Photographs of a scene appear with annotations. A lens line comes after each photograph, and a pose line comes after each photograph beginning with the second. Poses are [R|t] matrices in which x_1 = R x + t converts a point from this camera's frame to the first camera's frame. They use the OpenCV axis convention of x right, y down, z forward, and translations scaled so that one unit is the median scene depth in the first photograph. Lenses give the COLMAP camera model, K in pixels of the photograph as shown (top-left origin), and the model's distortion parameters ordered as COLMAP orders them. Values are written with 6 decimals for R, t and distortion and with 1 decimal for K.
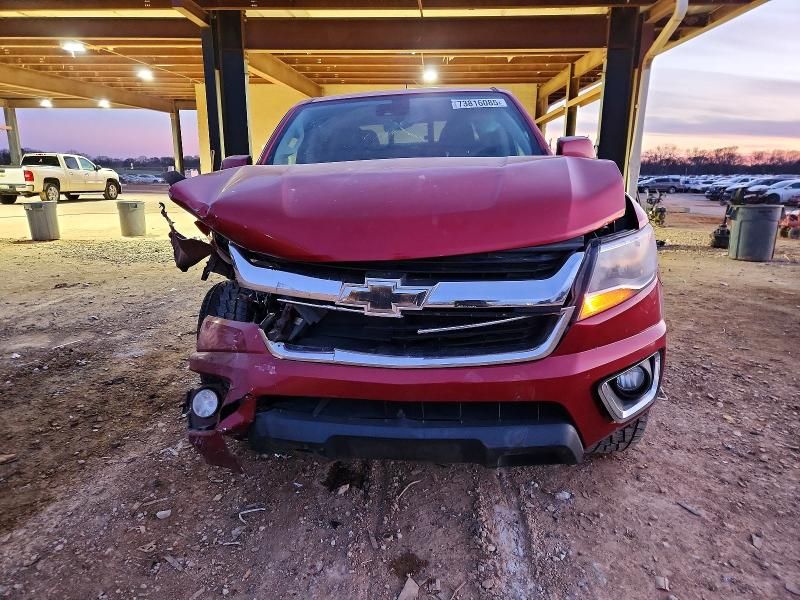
lens RADIAL K [[609.9, 0, 401.5], [0, 609.9, 301.3], [0, 0, 1]] dist [0.003341, 0.000510]
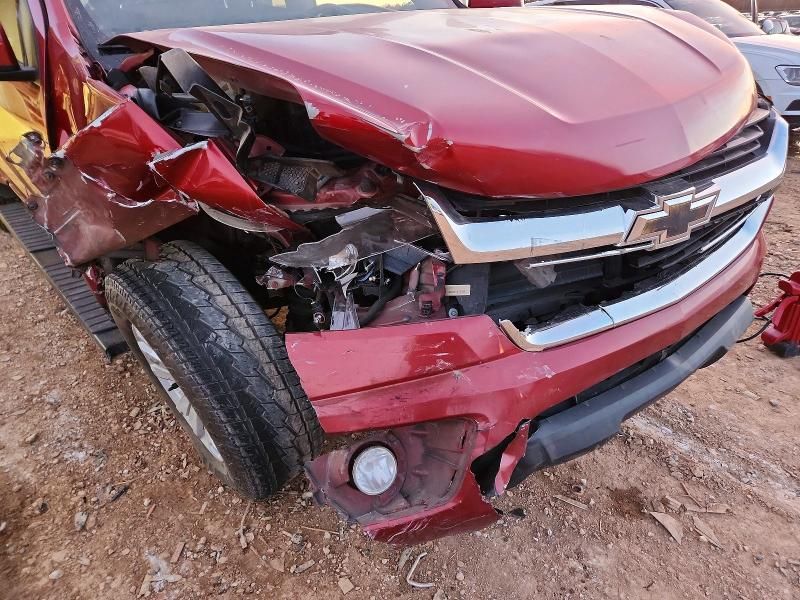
lens RADIAL K [[609.9, 0, 401.5], [0, 609.9, 301.3], [0, 0, 1]] dist [0.003341, 0.000510]
pose [[0.680908, -0.350428, 0.643090, -0.689139], [0.187649, 0.932261, 0.309317, -0.183512], [-0.707921, -0.089942, 0.700541, 0.632199]]
